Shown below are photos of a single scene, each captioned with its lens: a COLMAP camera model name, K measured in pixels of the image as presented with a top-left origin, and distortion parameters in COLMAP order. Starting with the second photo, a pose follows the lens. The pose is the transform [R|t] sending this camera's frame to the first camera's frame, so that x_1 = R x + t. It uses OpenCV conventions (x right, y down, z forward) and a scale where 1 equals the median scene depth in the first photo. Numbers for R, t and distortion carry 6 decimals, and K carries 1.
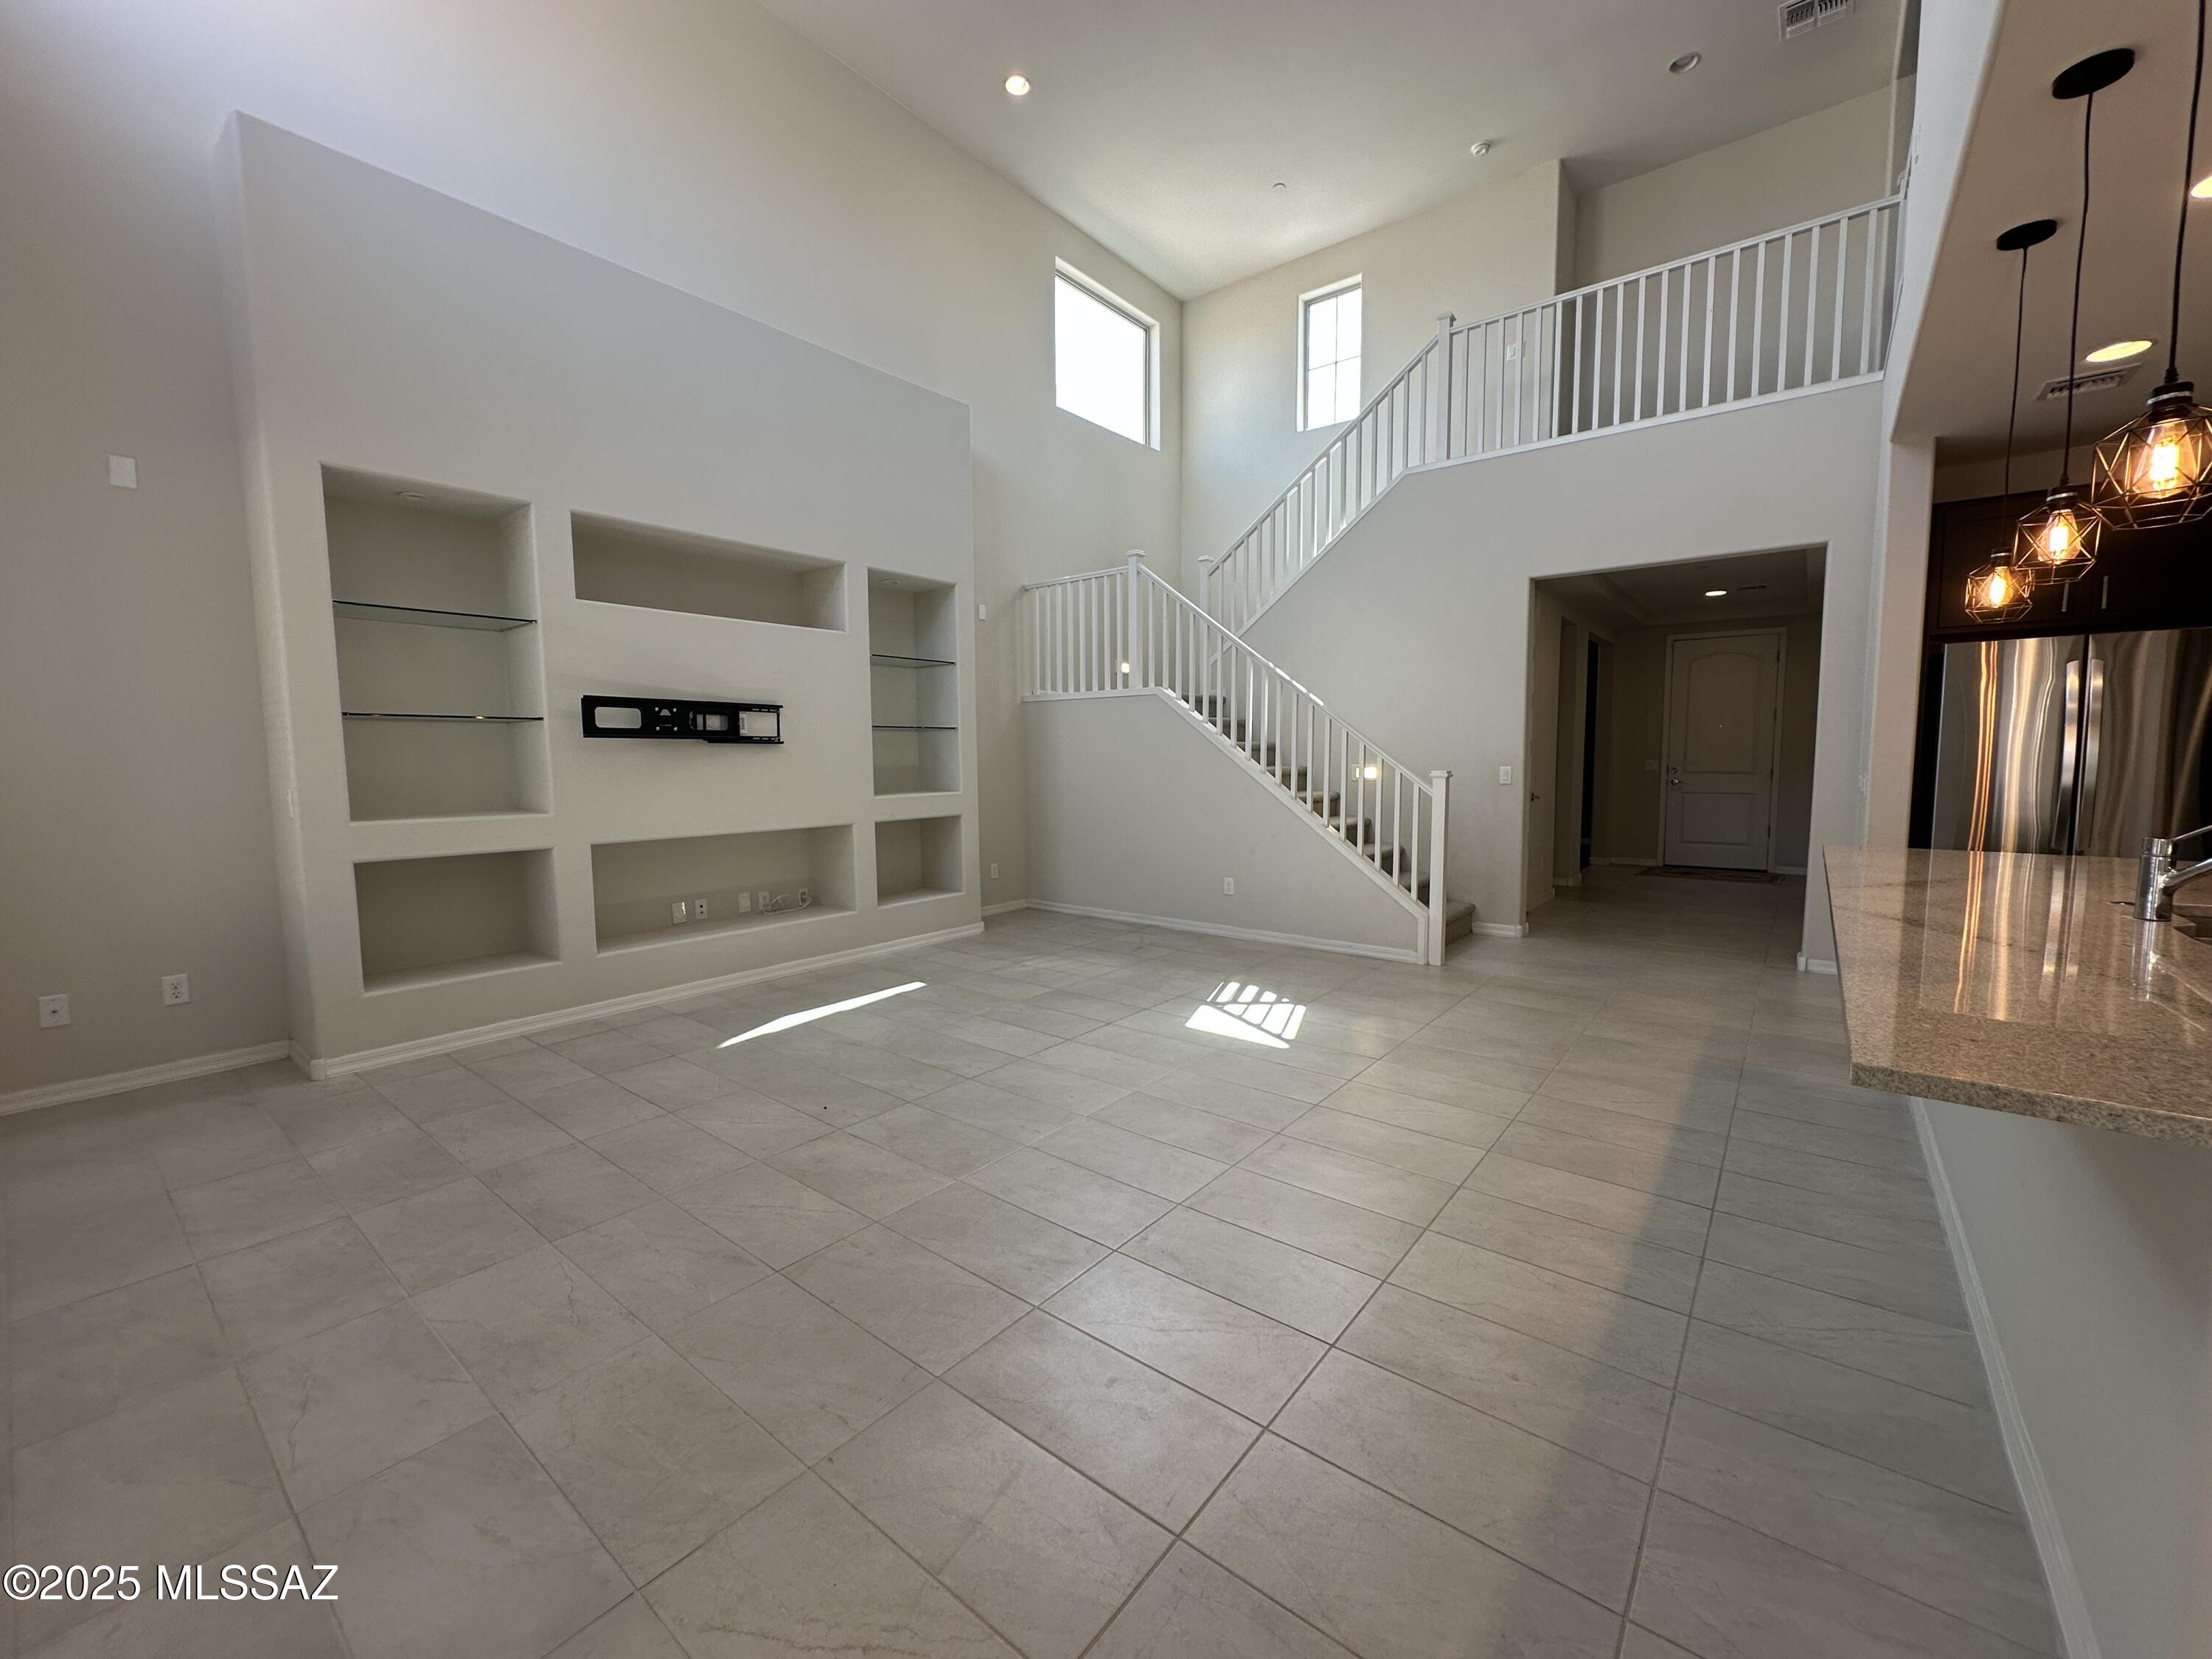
lens RADIAL K [[884.7, 0, 1102.6], [0, 884.7, 829.7], [0, 0, 1]] dist [-0.000860, 0.000211]
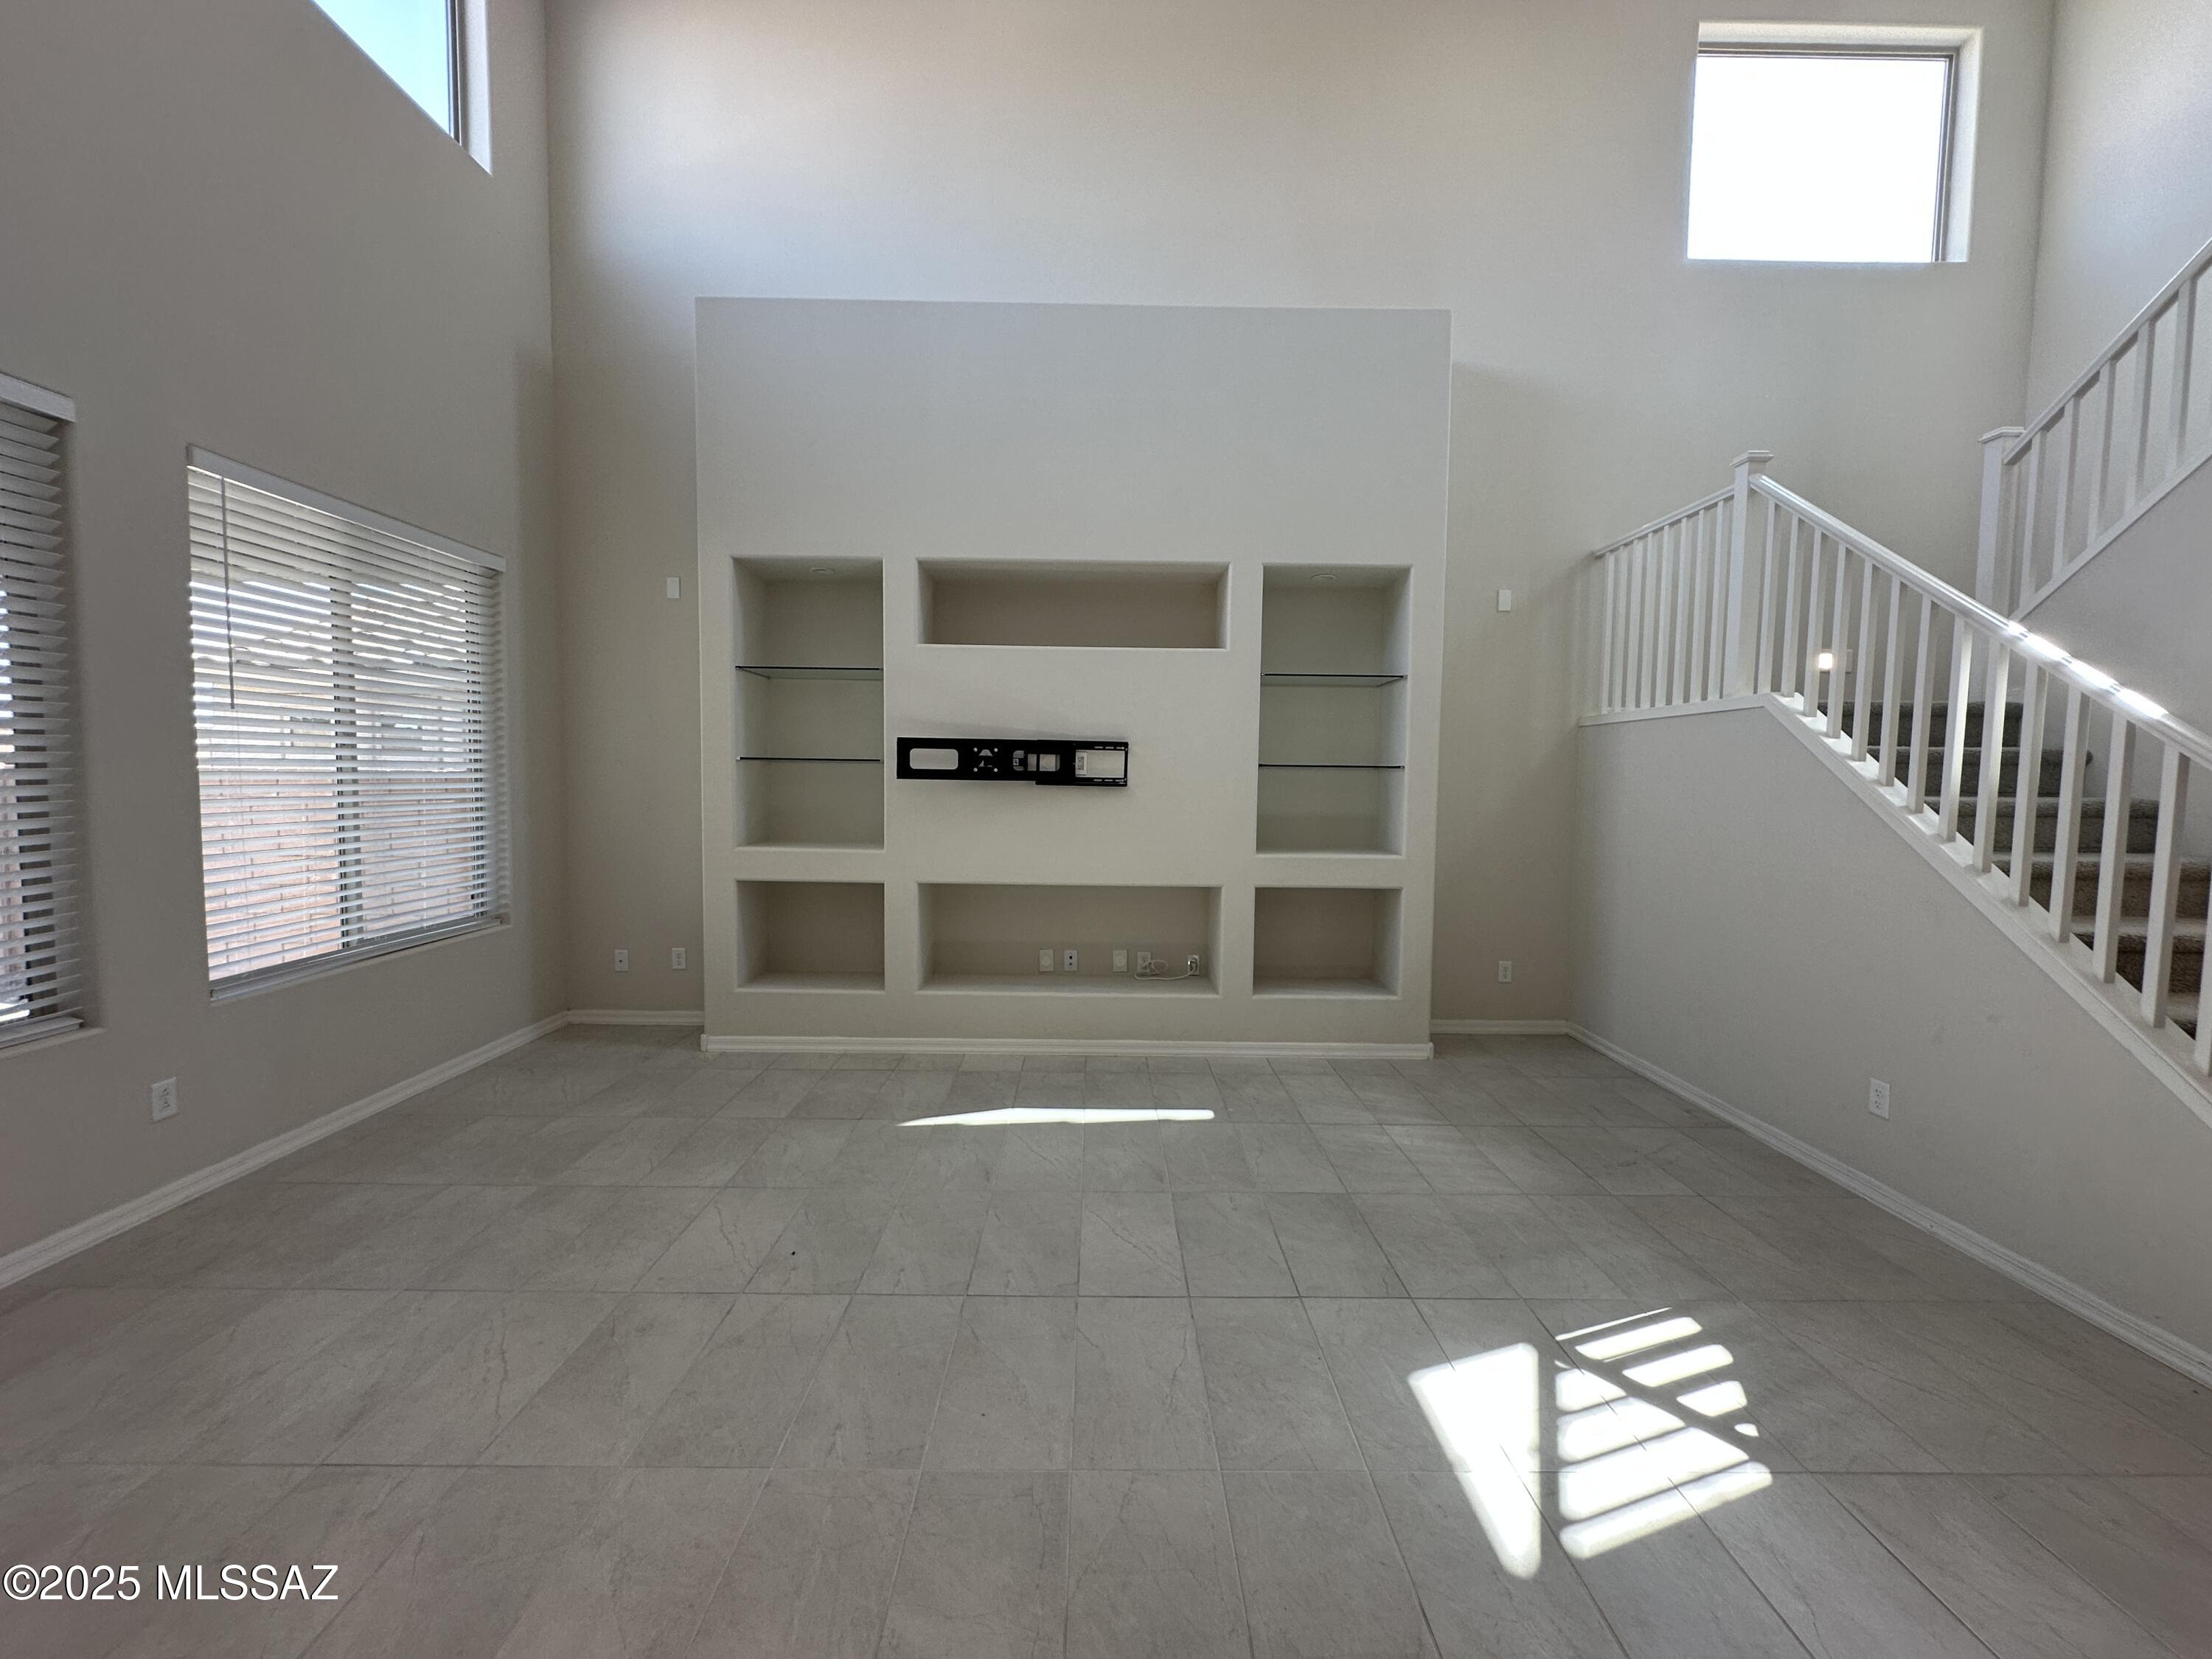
lens RADIAL K [[884.7, 0, 1103.5], [0, 884.7, 826.6], [0, 0, 1]] dist [-0.000860, 0.000211]
pose [[0.630996, 0.059320, -0.773515, 0.333961], [-0.084626, 0.996385, 0.007378, -0.071649], [0.771157, 0.060804, 0.633735, 0.503016]]
